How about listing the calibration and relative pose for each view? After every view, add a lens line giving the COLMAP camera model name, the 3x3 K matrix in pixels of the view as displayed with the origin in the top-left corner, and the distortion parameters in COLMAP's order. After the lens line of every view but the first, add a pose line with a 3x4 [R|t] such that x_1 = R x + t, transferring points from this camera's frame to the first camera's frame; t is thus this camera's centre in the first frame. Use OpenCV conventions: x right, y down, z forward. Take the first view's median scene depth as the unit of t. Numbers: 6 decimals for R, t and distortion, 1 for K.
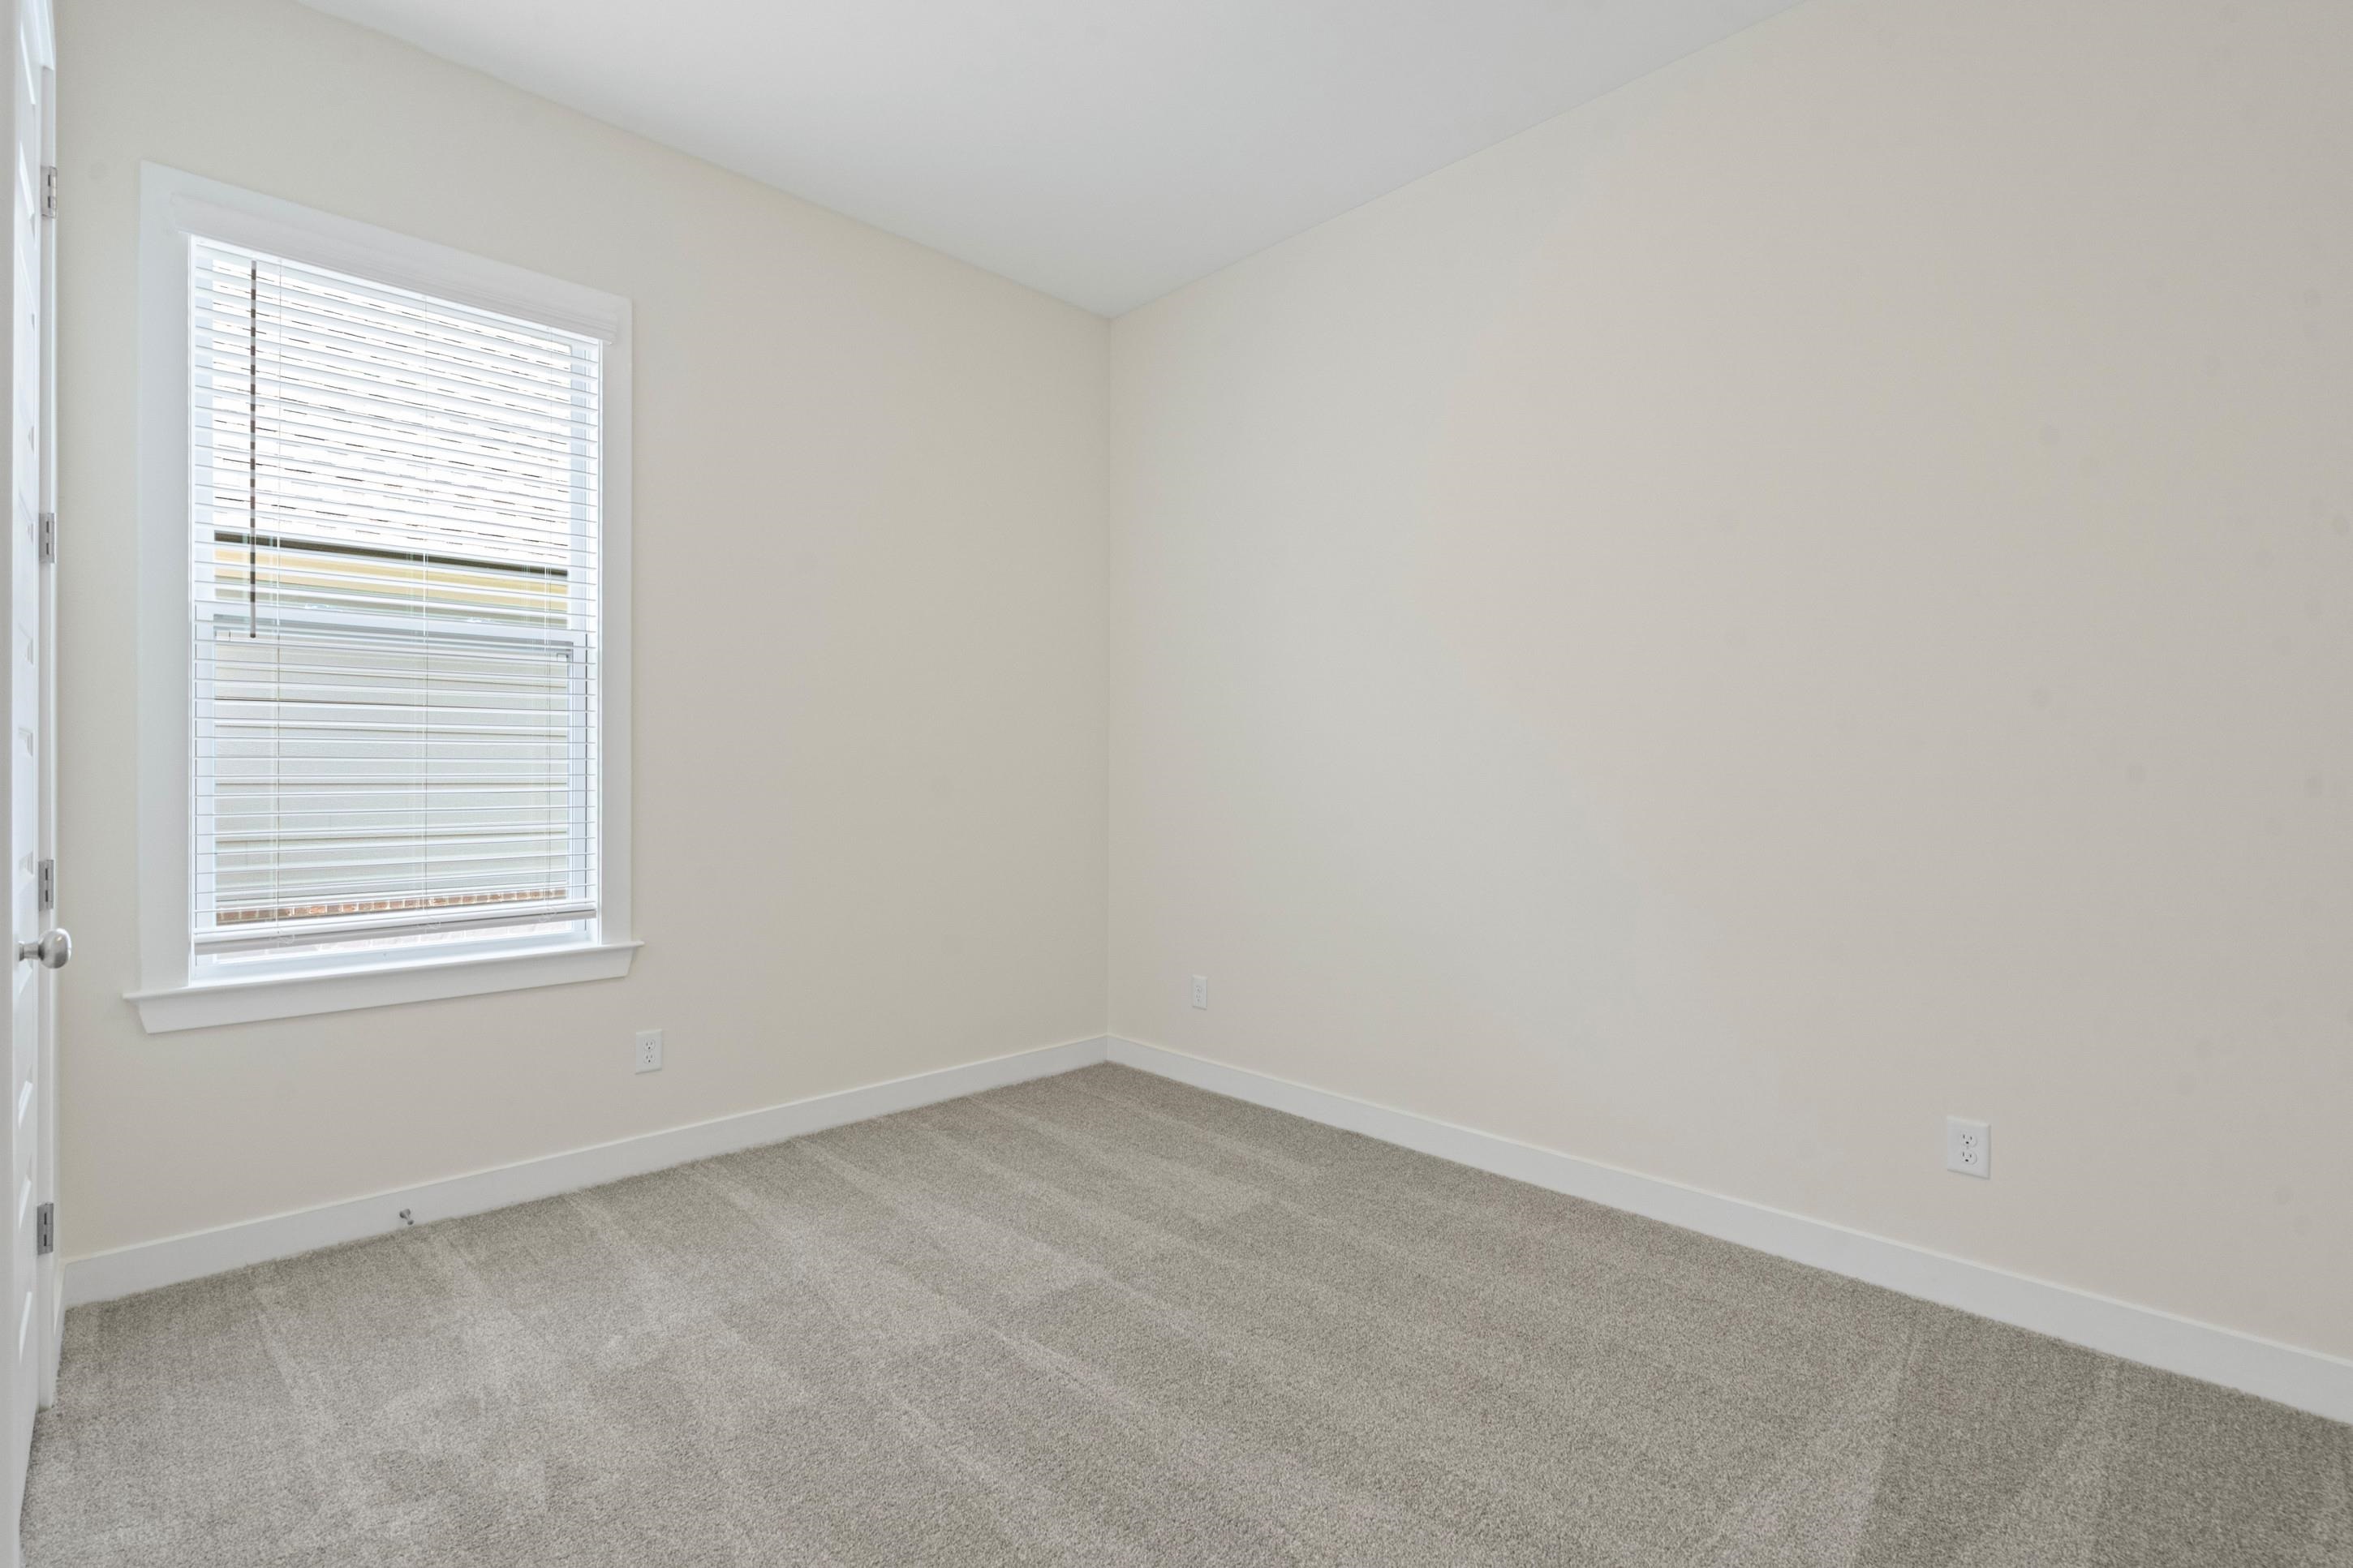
lens RADIAL K [[1071.2, 0, 1176.5], [0, 1071.2, 784.0], [0, 0, 1]] dist [0.000126, 0.000019]
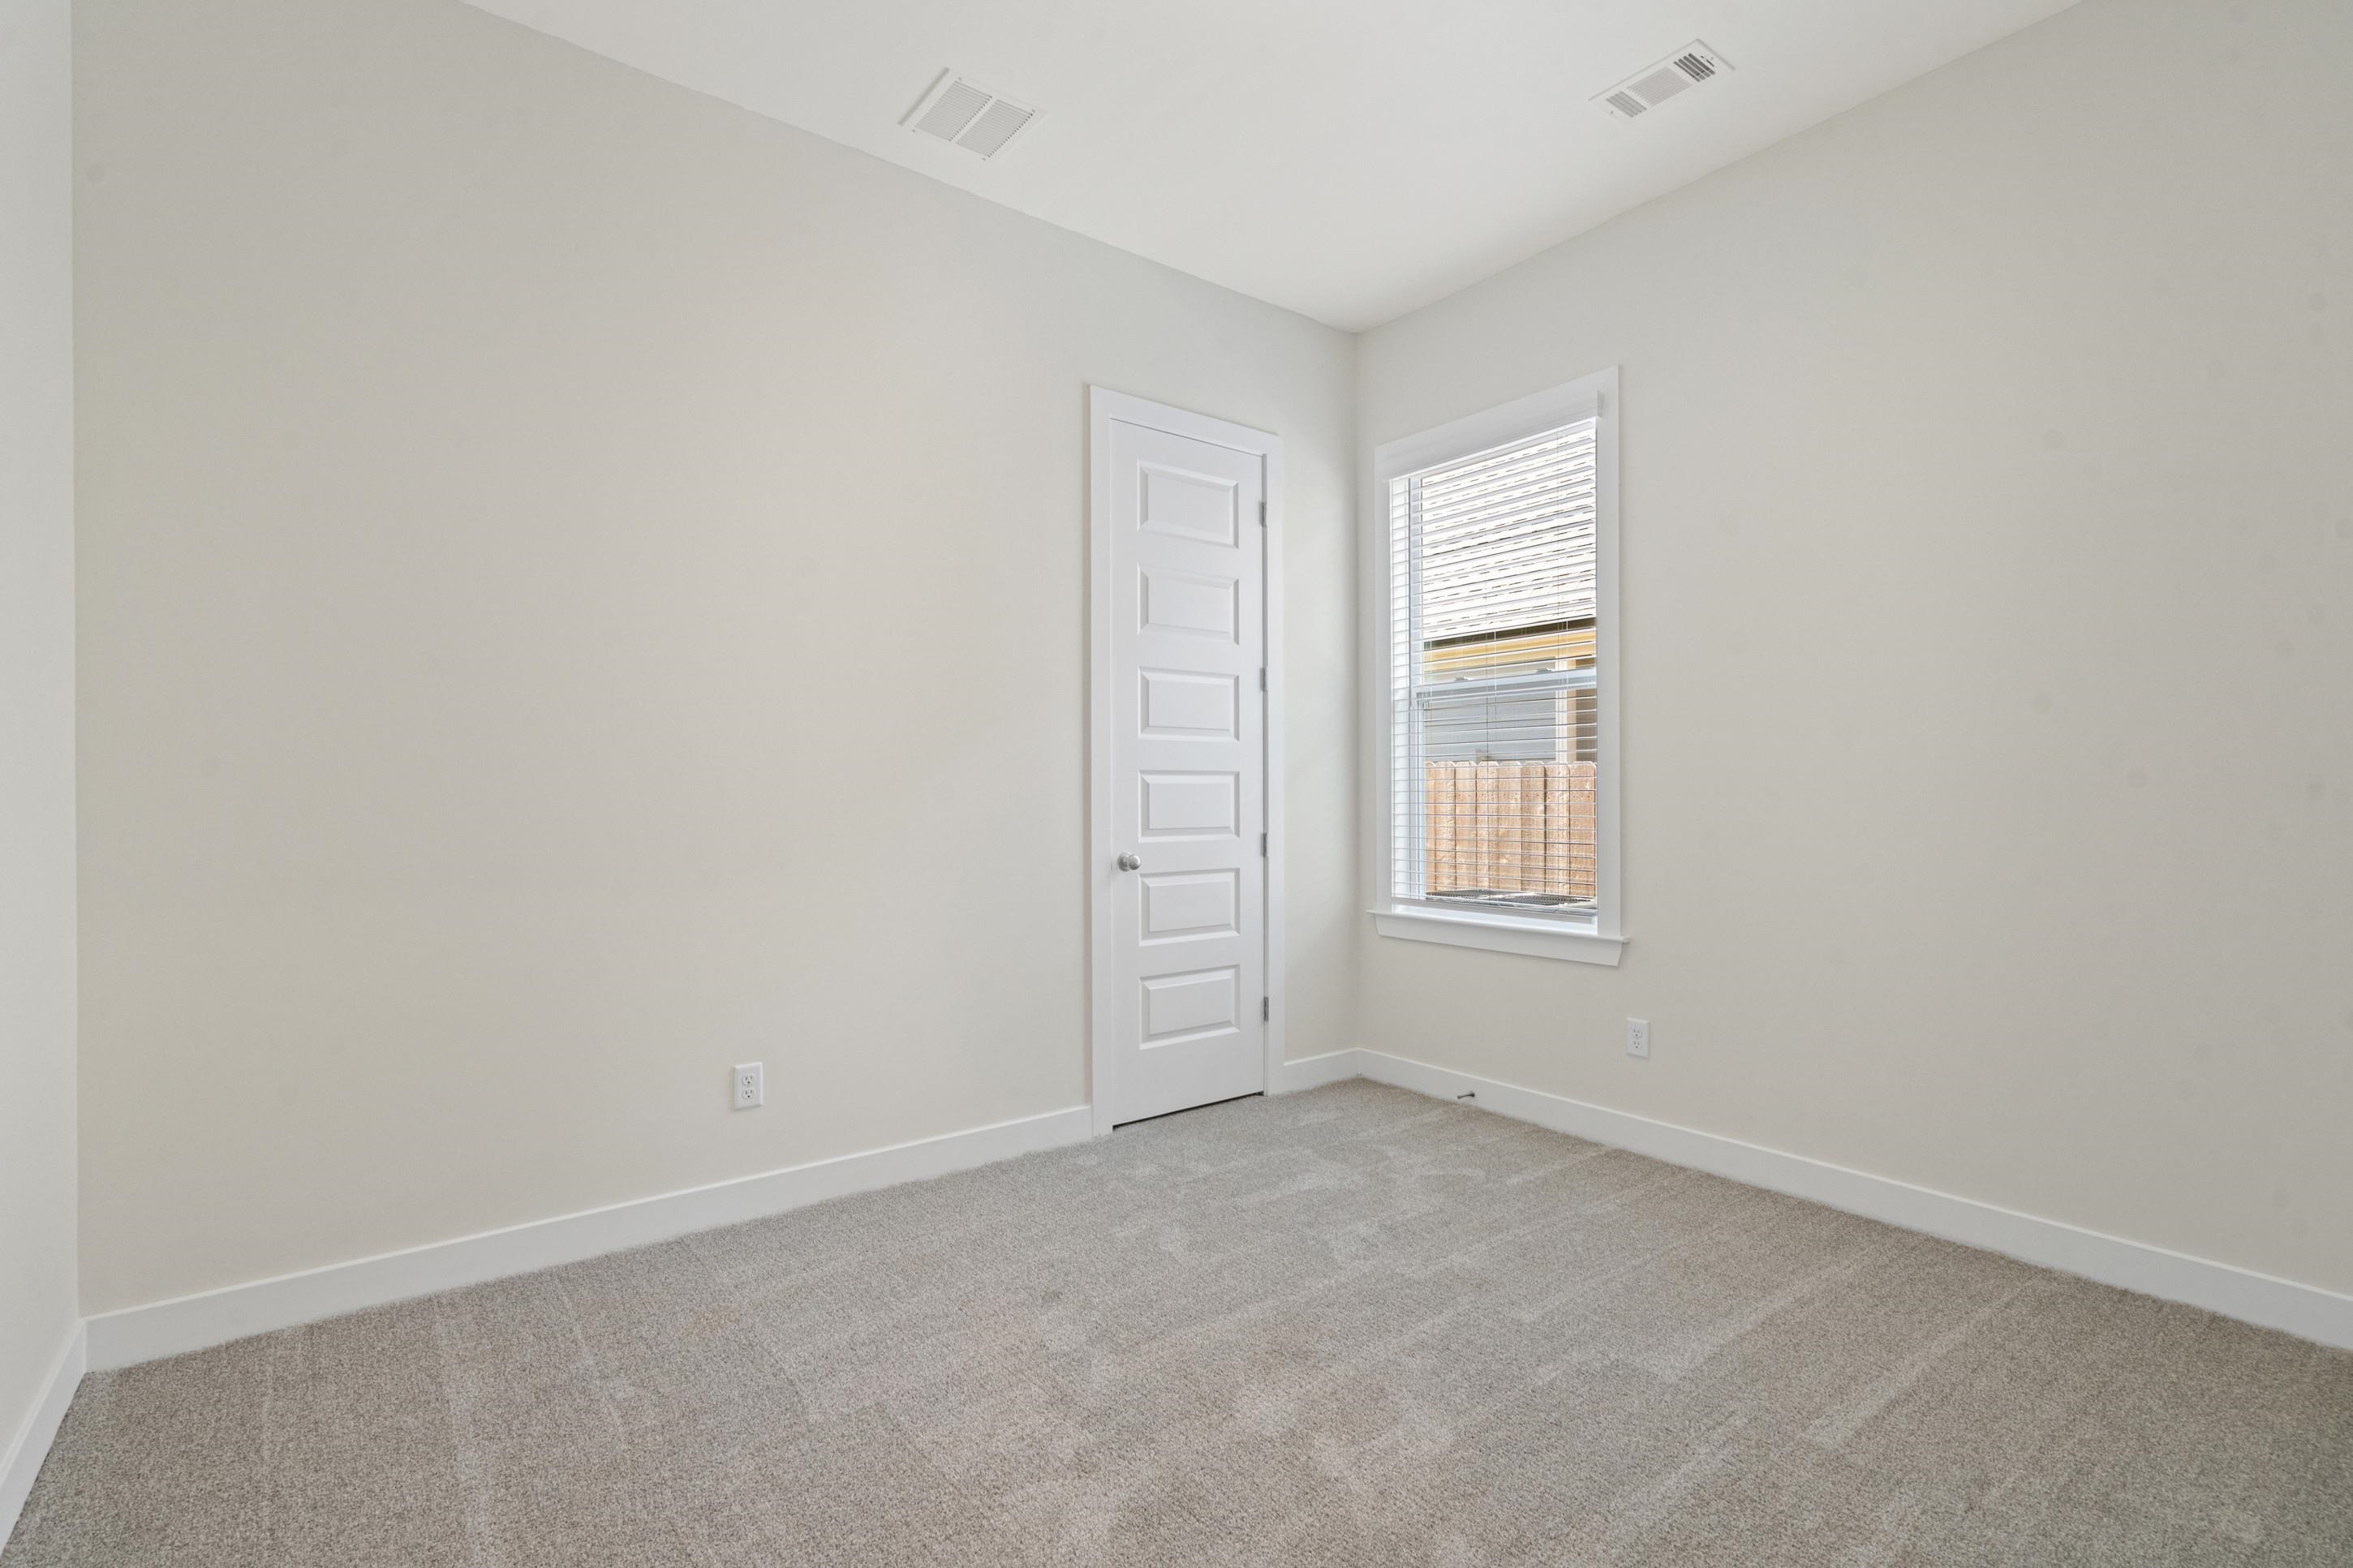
lens RADIAL K [[1071.2, 0, 1176.5], [0, 1071.2, 784.0], [0, 0, 1]] dist [0.000126, 0.000019]
pose [[-0.096026, -0.011632, -0.995311, 0.765201], [-0.007622, 0.999911, -0.010950, 0.002824], [0.995350, 0.006534, -0.096106, 0.753927]]
